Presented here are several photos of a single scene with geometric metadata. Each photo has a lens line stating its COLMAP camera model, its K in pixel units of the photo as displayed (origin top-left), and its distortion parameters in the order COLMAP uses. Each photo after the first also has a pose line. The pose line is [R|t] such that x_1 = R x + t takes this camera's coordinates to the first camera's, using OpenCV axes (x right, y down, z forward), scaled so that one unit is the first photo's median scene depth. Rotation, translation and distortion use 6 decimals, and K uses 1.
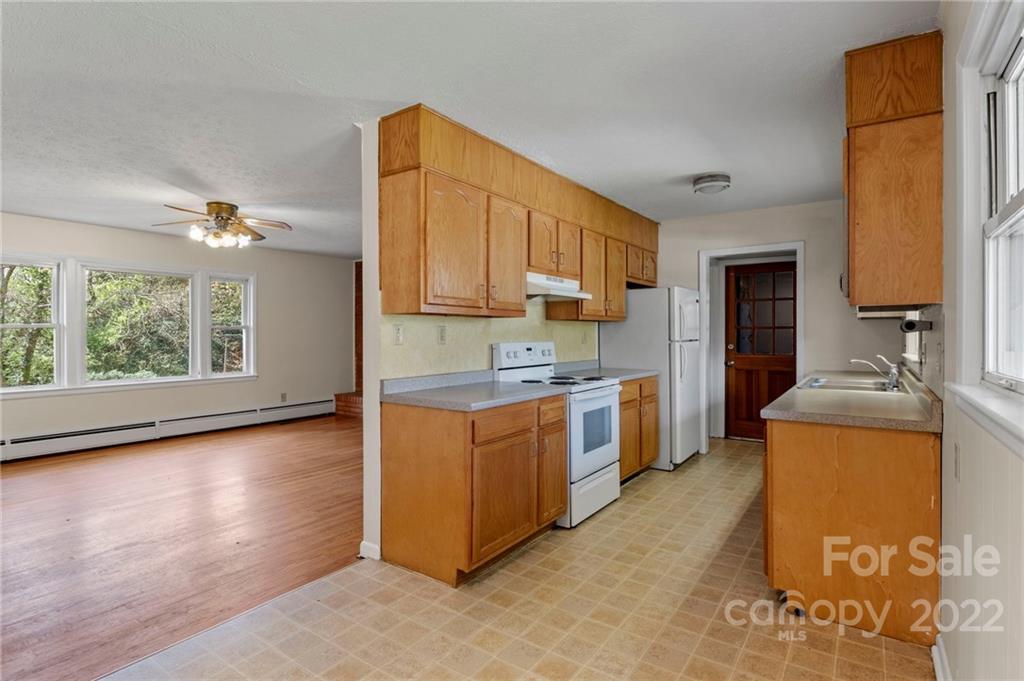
lens RADIAL K [[508.6, 0, 506.7], [0, 508.6, 332.6], [0, 0, 1]] dist [-0.021819, -0.000225]
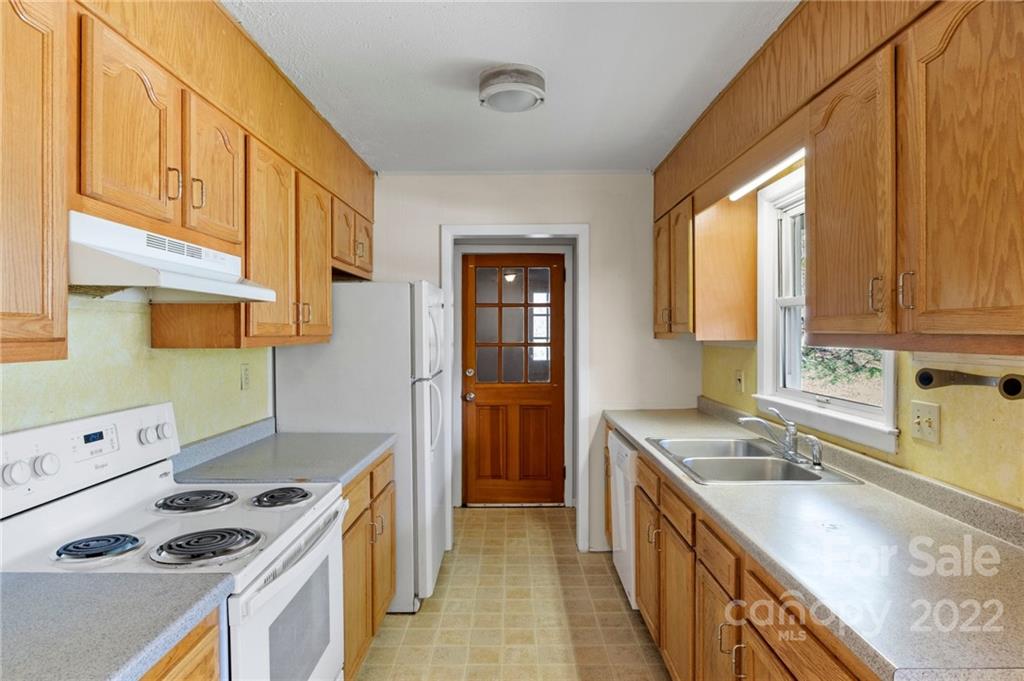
lens RADIAL K [[585.8, 0, 510.6], [0, 585.8, 331.2], [0, 0, 1]] dist [-0.006333, -0.000821]
pose [[0.815472, -0.001098, 0.578795, 0.043227], [0.001972, 0.999998, -0.000882, -0.038673], [-0.578793, 0.001861, 0.815472, 0.466545]]
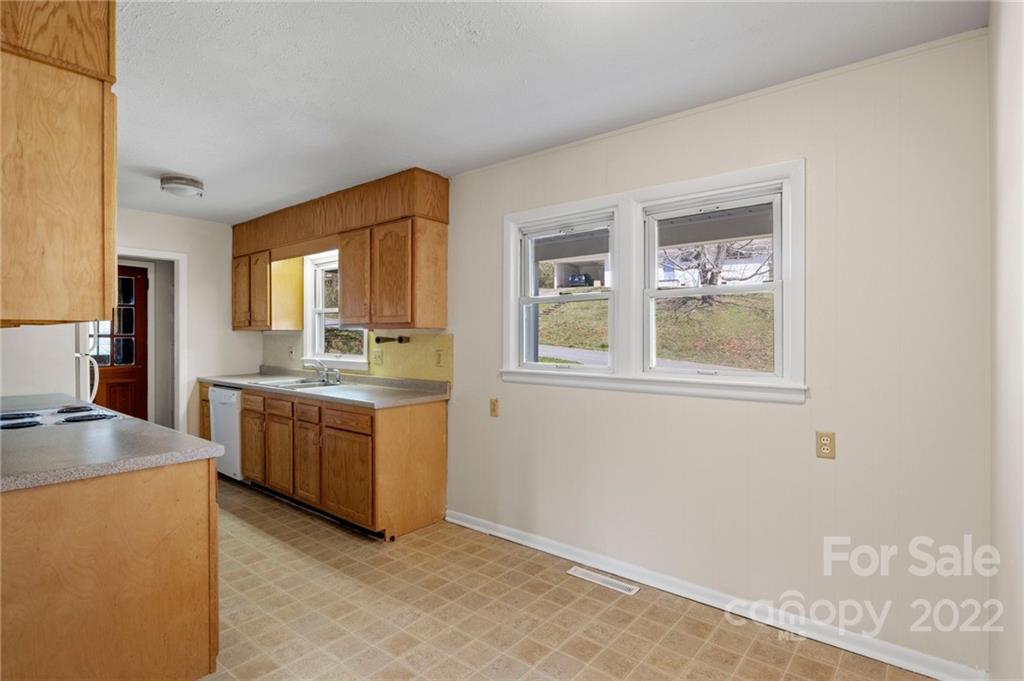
lens RADIAL K [[515.7, 0, 507.5], [0, 515.7, 336.4], [0, 0, 1]] dist [-0.005014, -0.000078]
pose [[0.075857, -0.000967, 0.997118, -0.473348], [-0.000587, 0.999999, 0.001015, -0.014600], [-0.997119, -0.000663, 0.075856, 0.301218]]
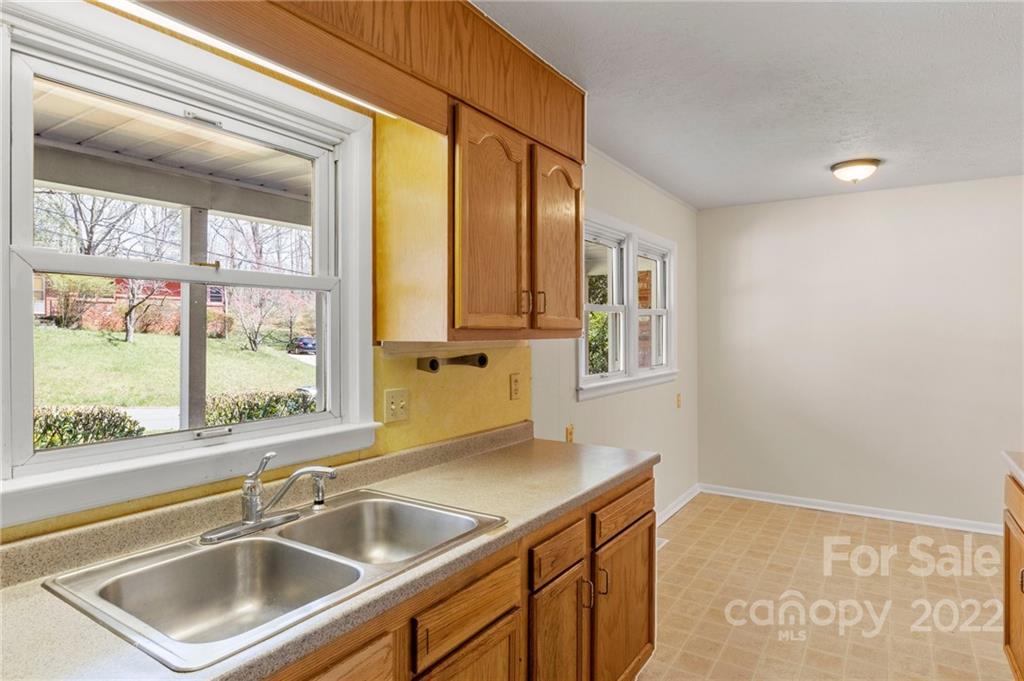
lens RADIAL K [[585.8, 0, 510.6], [0, 585.8, 331.2], [0, 0, 1]] dist [-0.006333, -0.000821]
pose [[-0.999347, 0.001116, -0.036123, 0.449851], [0.001134, 0.999999, -0.000474, -0.035231], [0.036123, -0.000514, -0.999347, 1.128619]]
